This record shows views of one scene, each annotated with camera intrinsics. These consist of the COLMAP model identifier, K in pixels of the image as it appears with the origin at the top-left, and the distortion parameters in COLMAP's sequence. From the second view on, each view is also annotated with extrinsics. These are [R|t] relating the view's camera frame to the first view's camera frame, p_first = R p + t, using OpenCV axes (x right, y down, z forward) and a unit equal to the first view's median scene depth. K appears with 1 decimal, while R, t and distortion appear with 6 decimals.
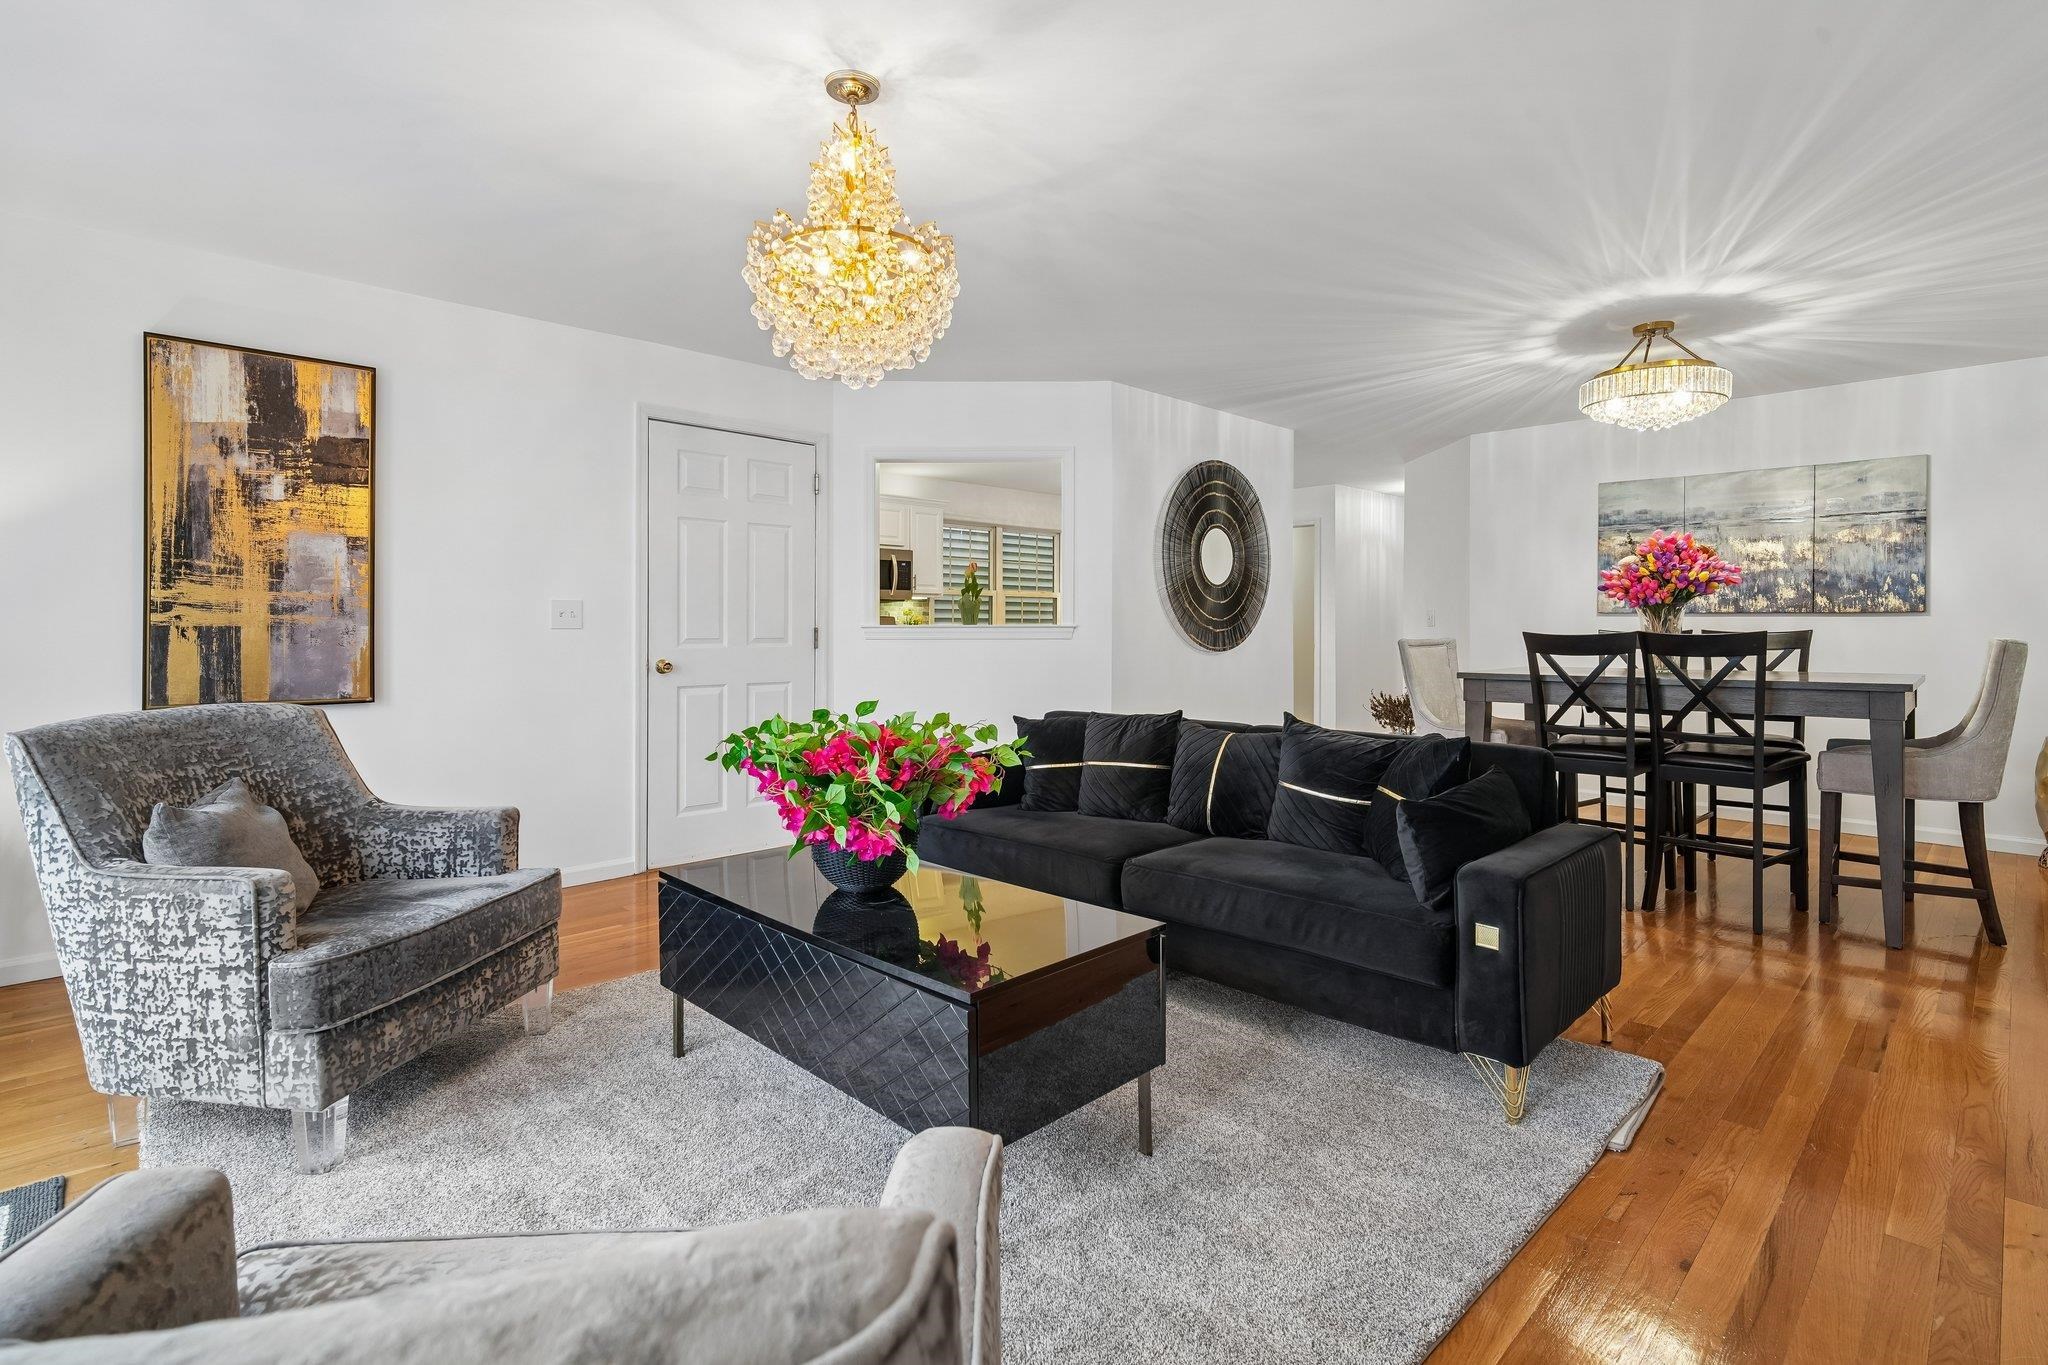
lens RADIAL K [[968.9, 0, 1023.1], [0, 968.9, 624.6], [0, 0, 1]] dist [-0.001929, -0.000290]
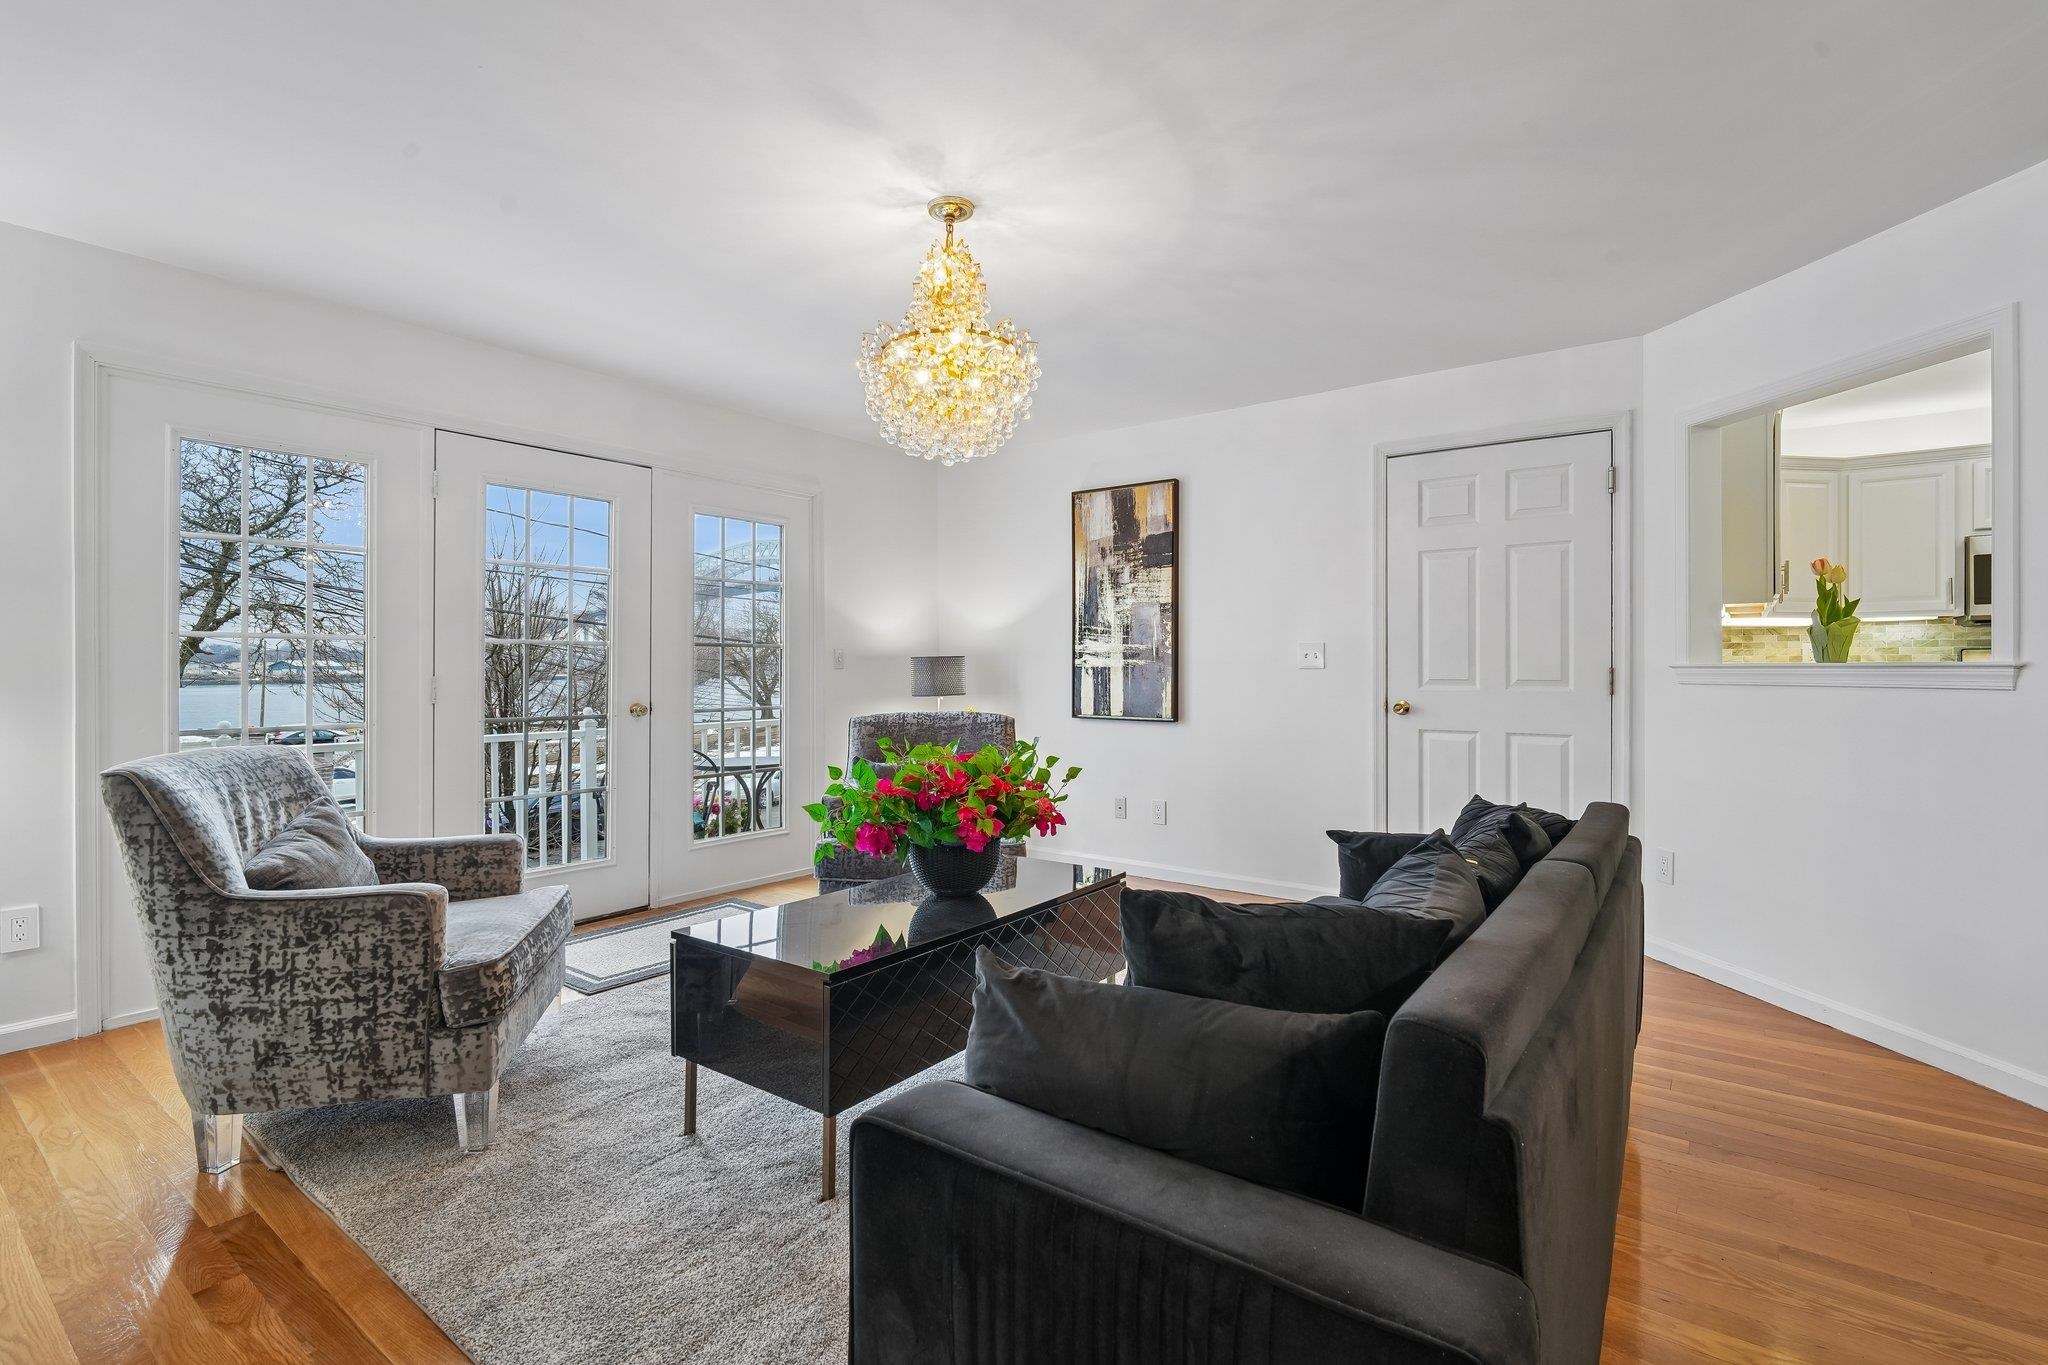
lens RADIAL K [[957.8, 0, 1024.0], [0, 957.8, 682.5], [0, 0, 1]] dist [-0.000539, -0.000084]
pose [[0.153302, 0.011993, -0.988107, 0.670707], [0.000760, 0.999925, 0.012254, 0.007503], [0.988179, -0.002629, 0.153282, 0.605035]]
